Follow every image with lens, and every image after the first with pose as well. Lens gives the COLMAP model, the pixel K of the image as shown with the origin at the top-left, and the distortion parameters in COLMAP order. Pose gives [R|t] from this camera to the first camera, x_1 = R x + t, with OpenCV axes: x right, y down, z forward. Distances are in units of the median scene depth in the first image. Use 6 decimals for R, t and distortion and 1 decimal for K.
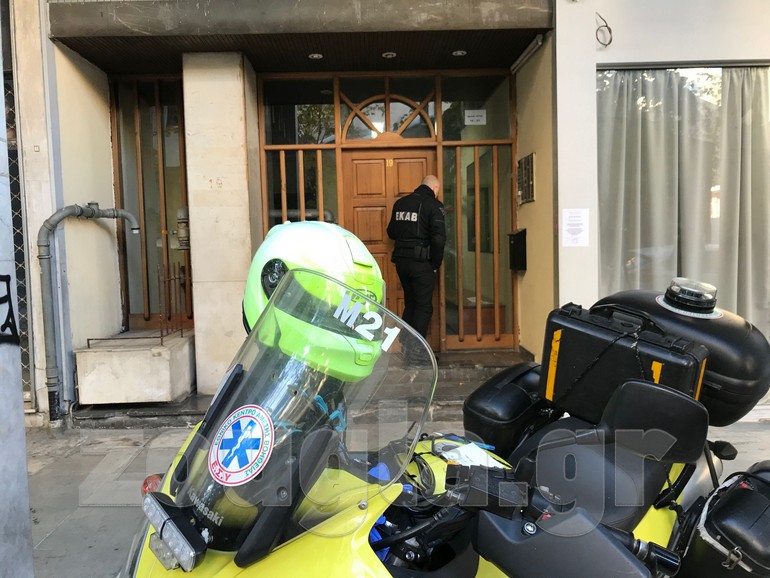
lens RADIAL K [[616.3, 0, 385.0], [0, 616.3, 289.0], [0, 0, 1]] dist [0.005853, 0.000611]
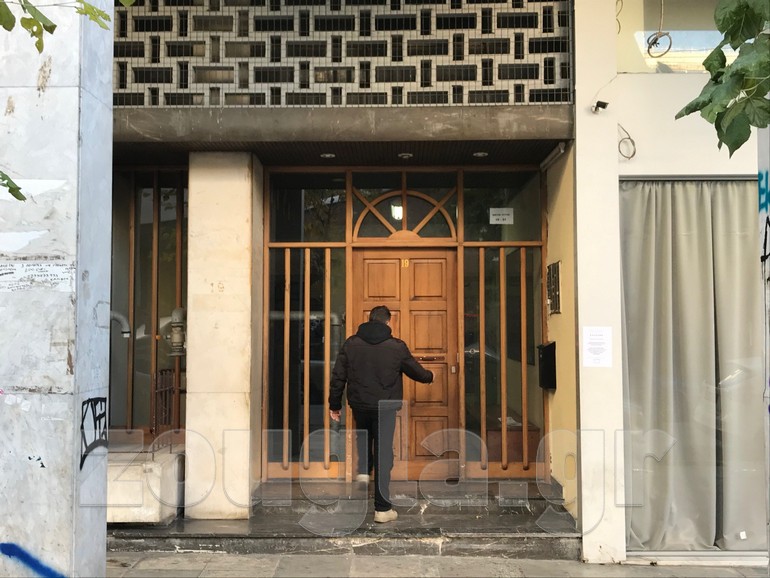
lens RADIAL K [[969.5, 0, 384.2], [0, 969.5, 272.4], [0, 0, 1]] dist [0.125872, -0.025056]
pose [[0.998702, 0.023395, -0.045239, 0.046065], [-0.028879, 0.991781, -0.124649, -0.015579], [0.041951, 0.125794, 0.991169, -0.454904]]
